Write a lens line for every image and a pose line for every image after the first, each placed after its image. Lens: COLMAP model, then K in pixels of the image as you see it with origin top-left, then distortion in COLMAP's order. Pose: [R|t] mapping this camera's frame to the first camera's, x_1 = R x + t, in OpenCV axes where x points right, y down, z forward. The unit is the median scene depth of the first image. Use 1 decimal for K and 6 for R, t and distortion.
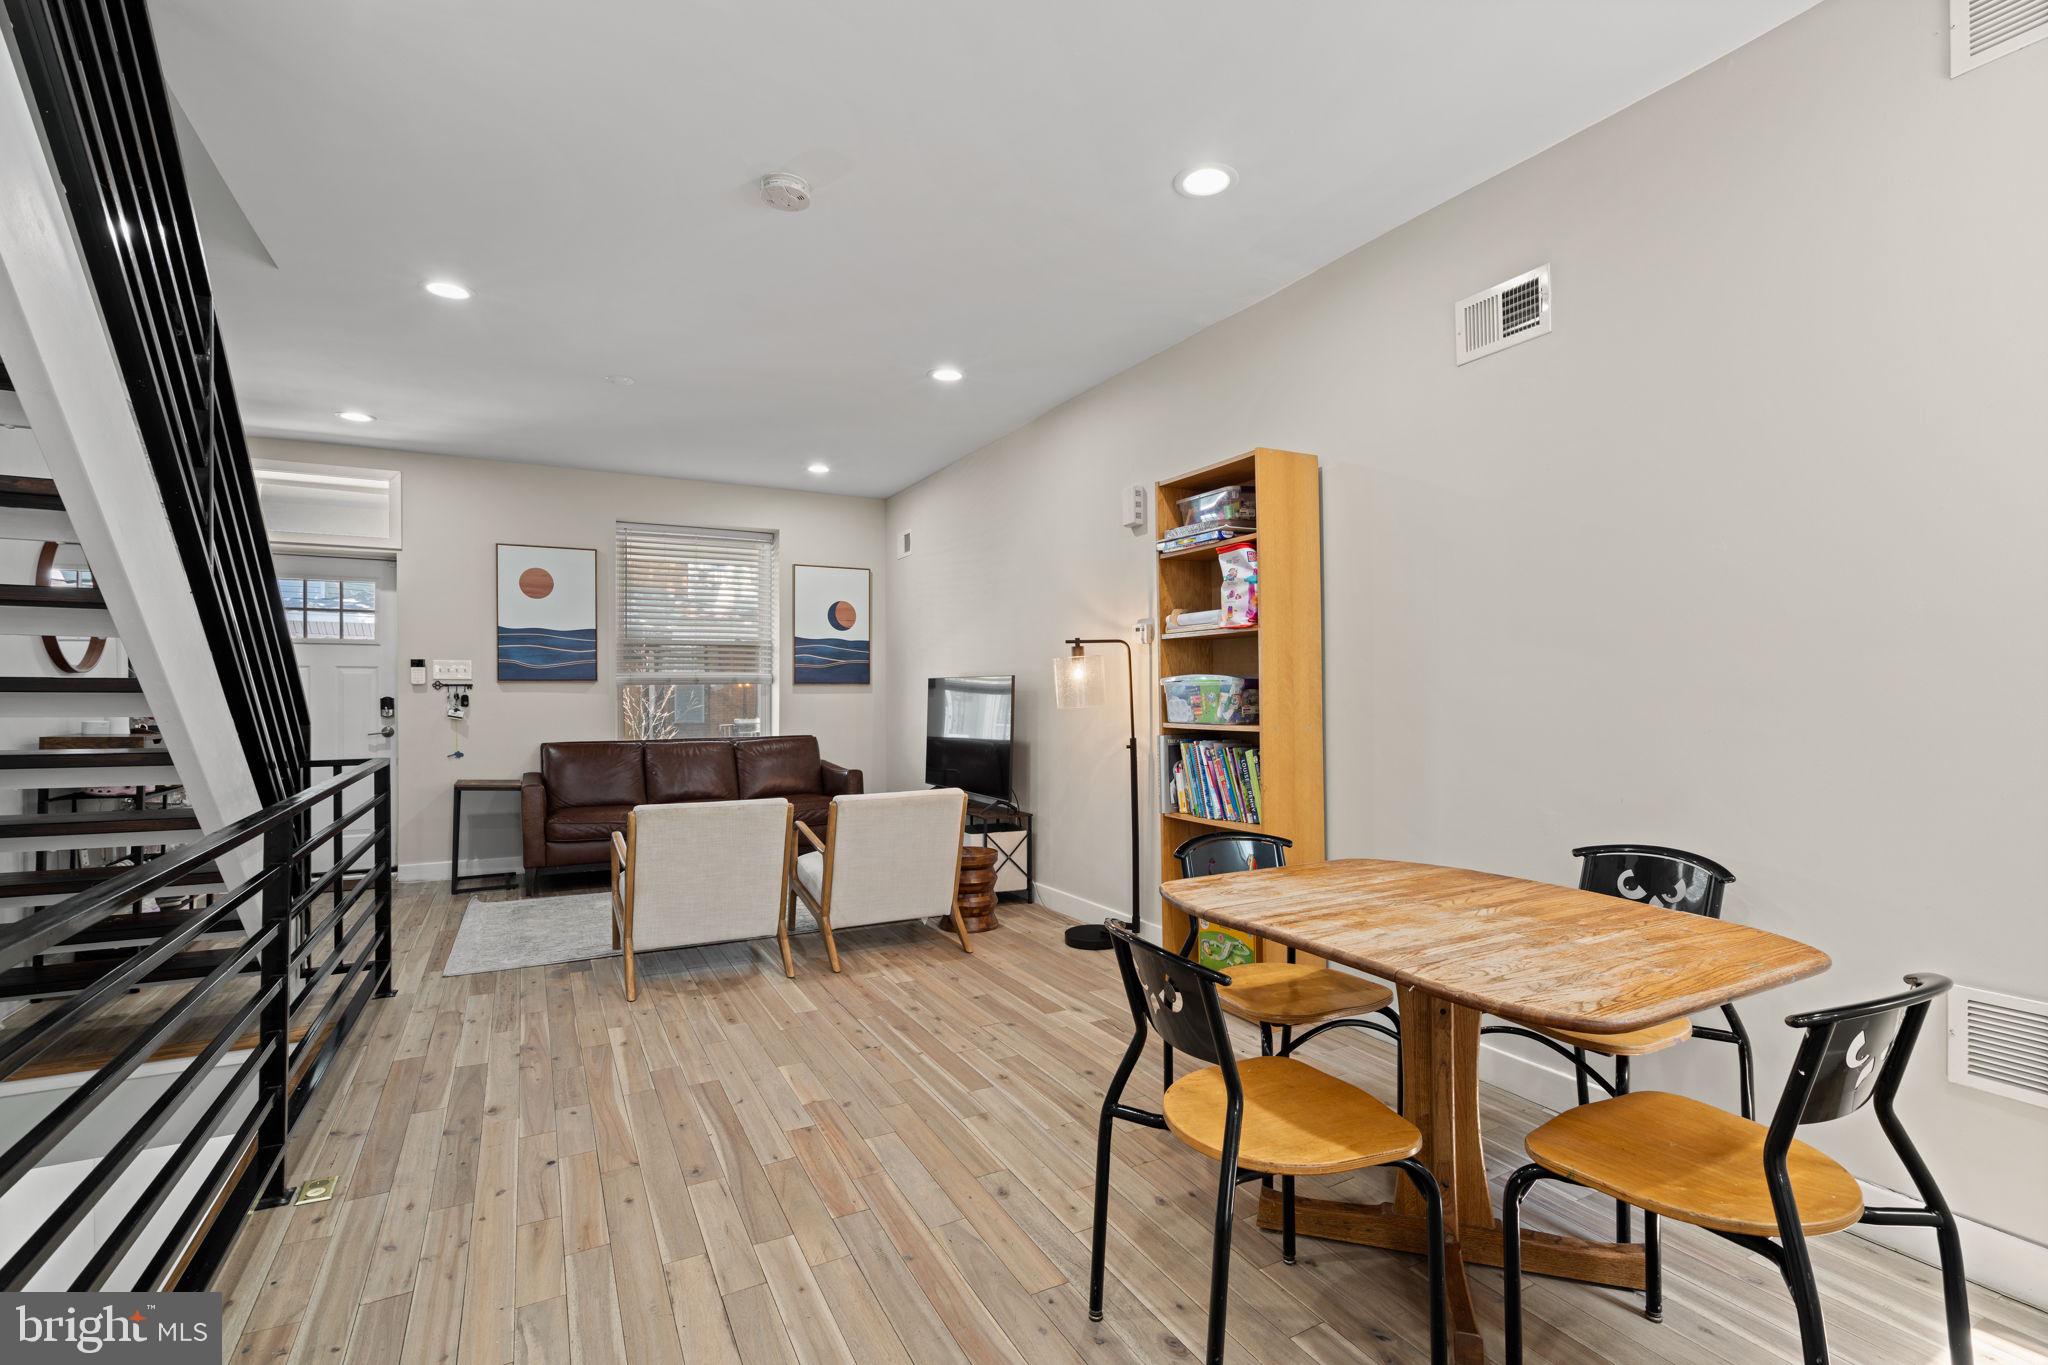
lens RADIAL K [[958.9, 0, 1034.9], [0, 958.9, 685.9], [0, 0, 1]] dist [-0.001944, 0.001258]
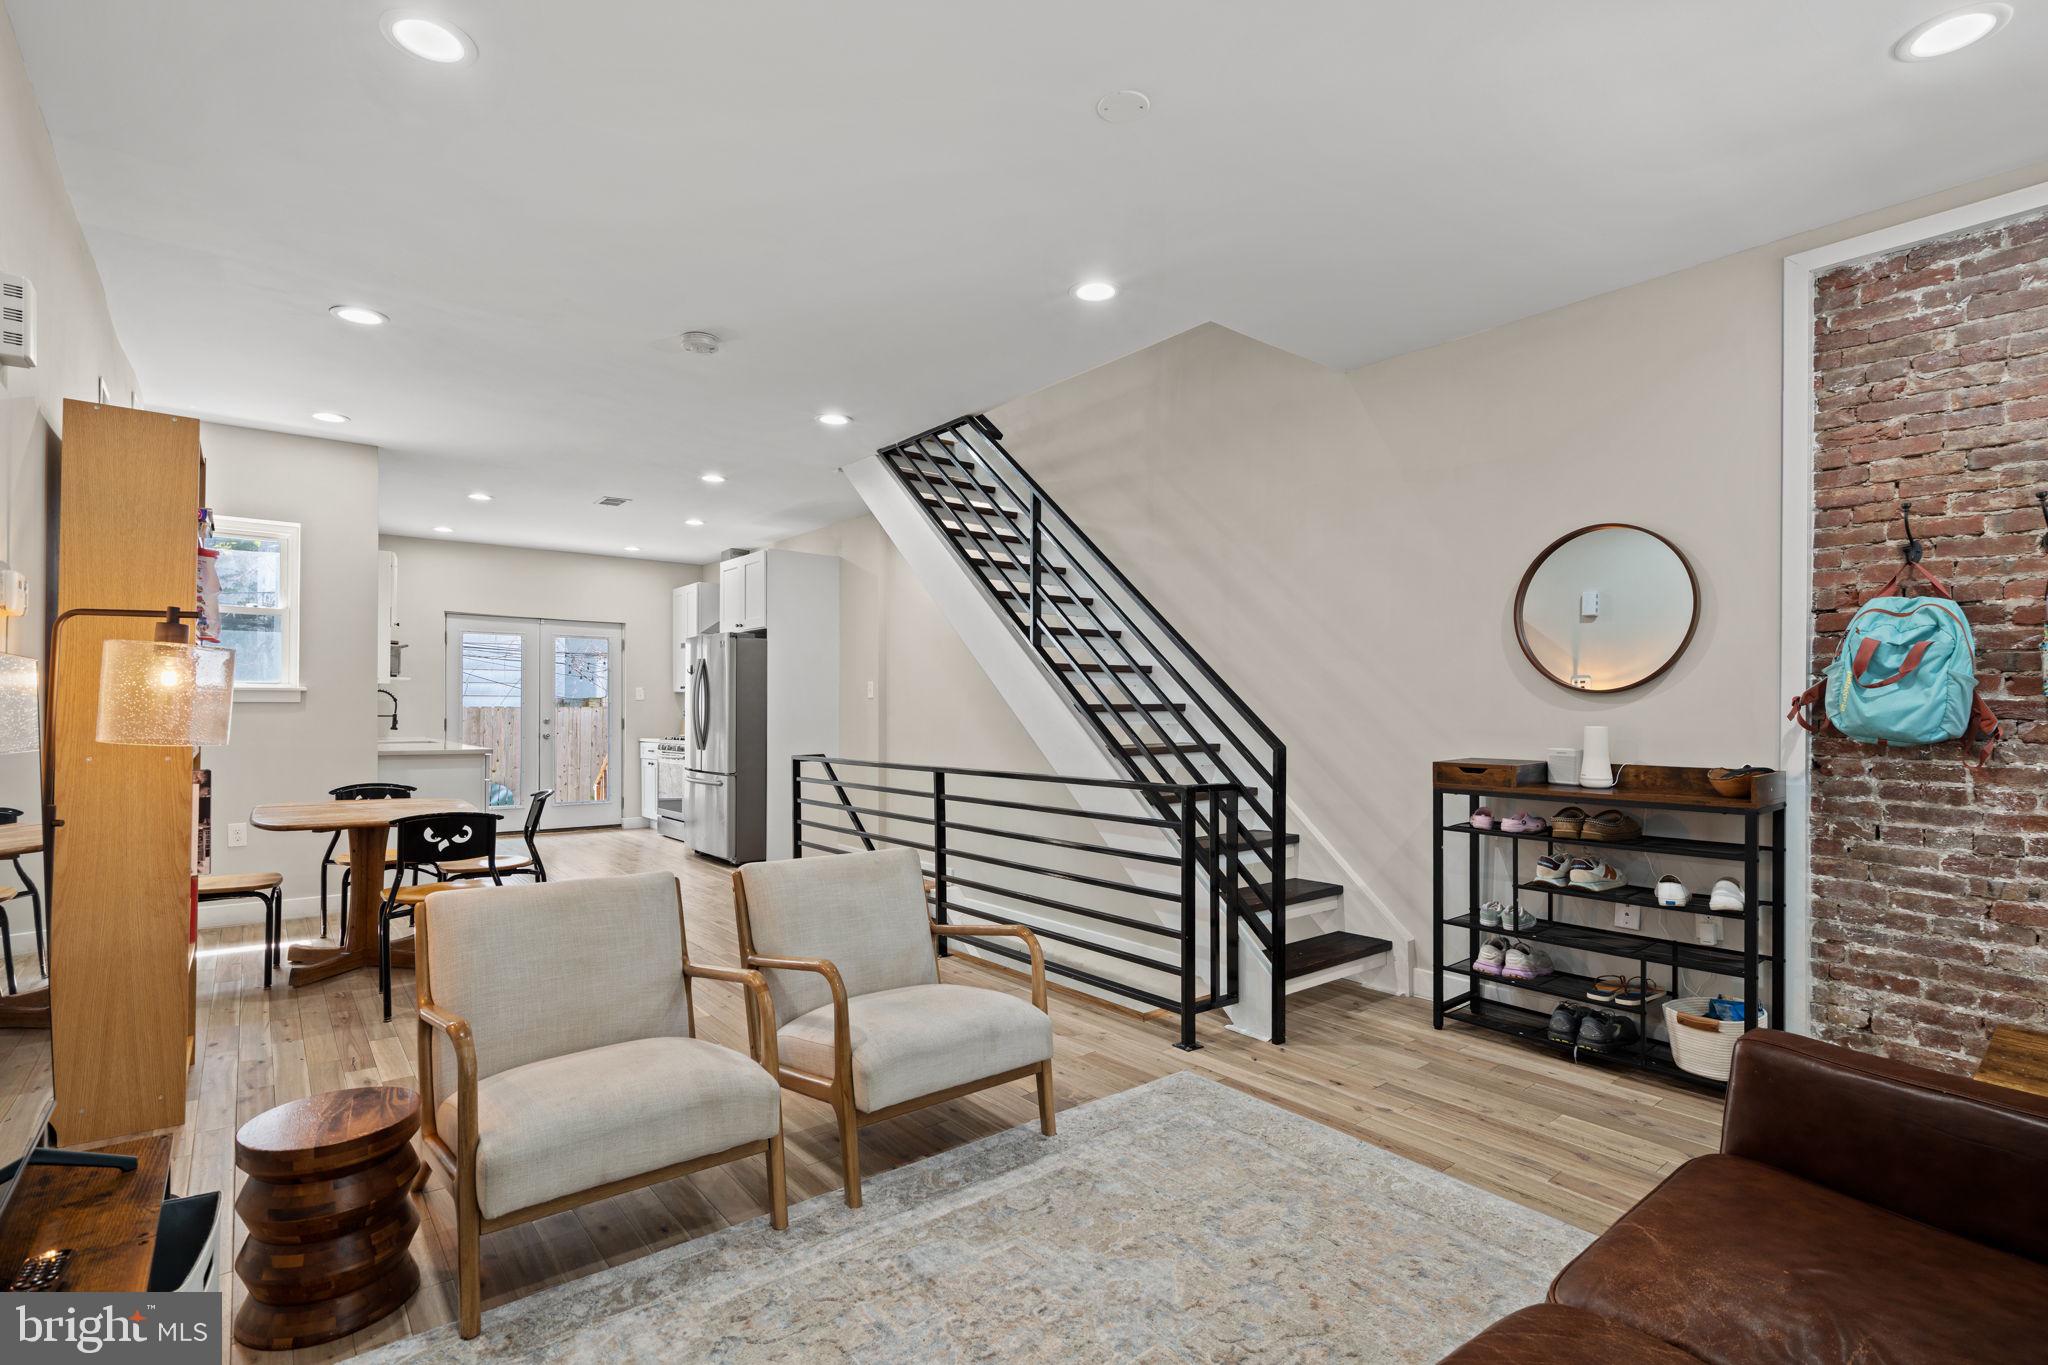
lens RADIAL K [[958.9, 0, 1037.6], [0, 958.9, 710.6], [0, 0, 1]] dist [-0.001944, 0.001258]
pose [[-0.981449, -0.003264, -0.191694, -0.364593], [-0.002643, 0.999990, -0.003494, 0.006595], [0.191704, -0.002923, -0.981448, 1.882138]]
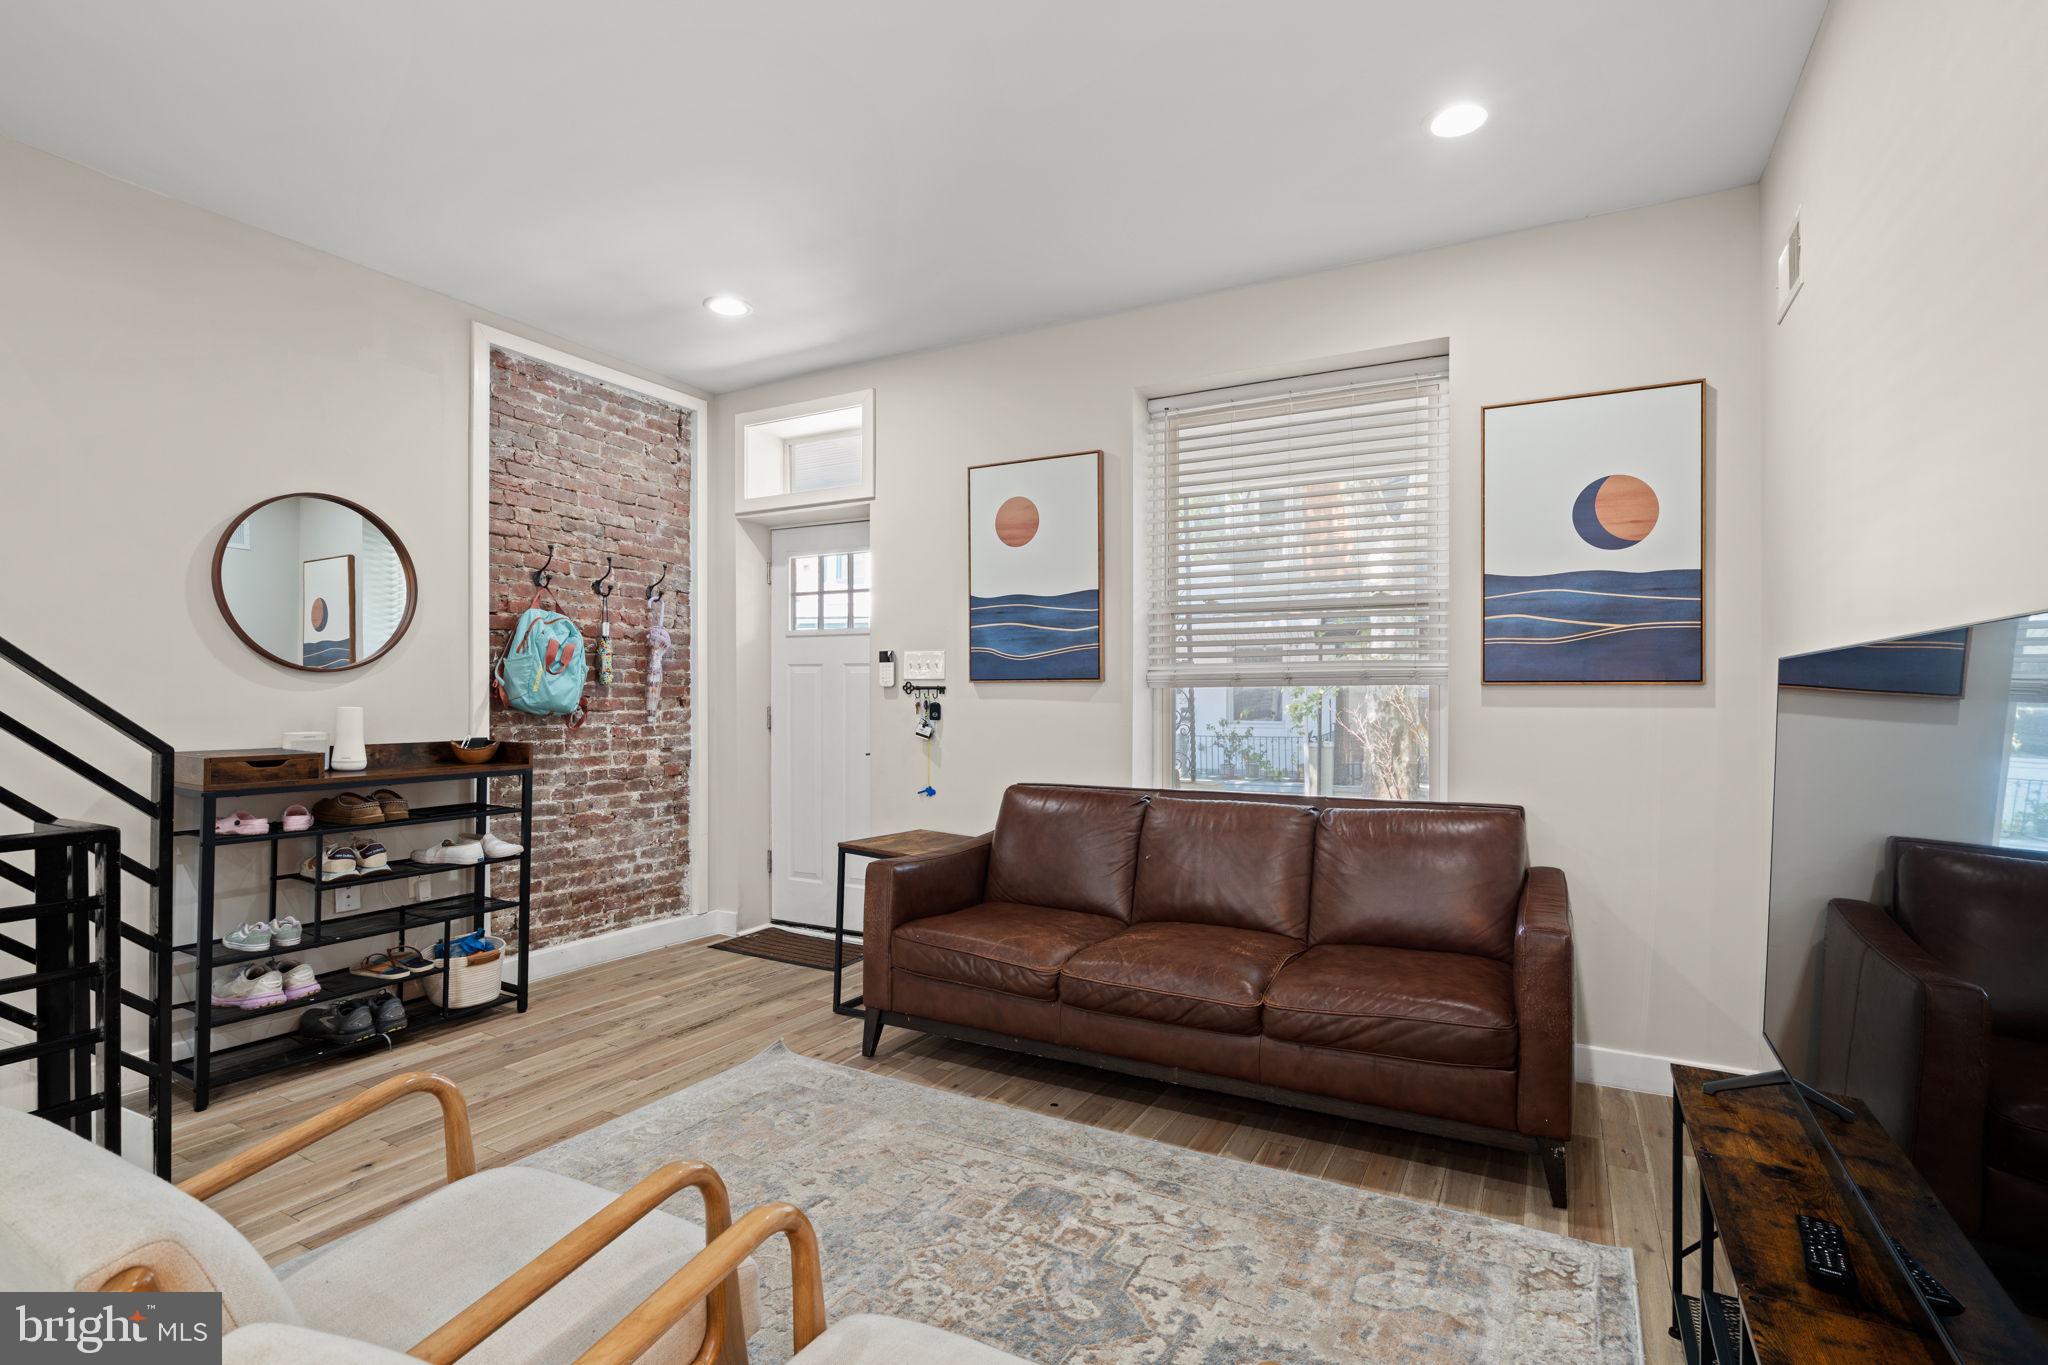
lens RADIAL K [[958.9, 0, 1021.8], [0, 958.9, 689.3], [0, 0, 1]] dist [-0.001944, 0.001258]
pose [[0.536242, -0.001058, -0.844064, 0.002343], [-0.000510, 0.999999, -0.001577, 0.002047], [0.844064, 0.001276, 0.536241, 1.159287]]
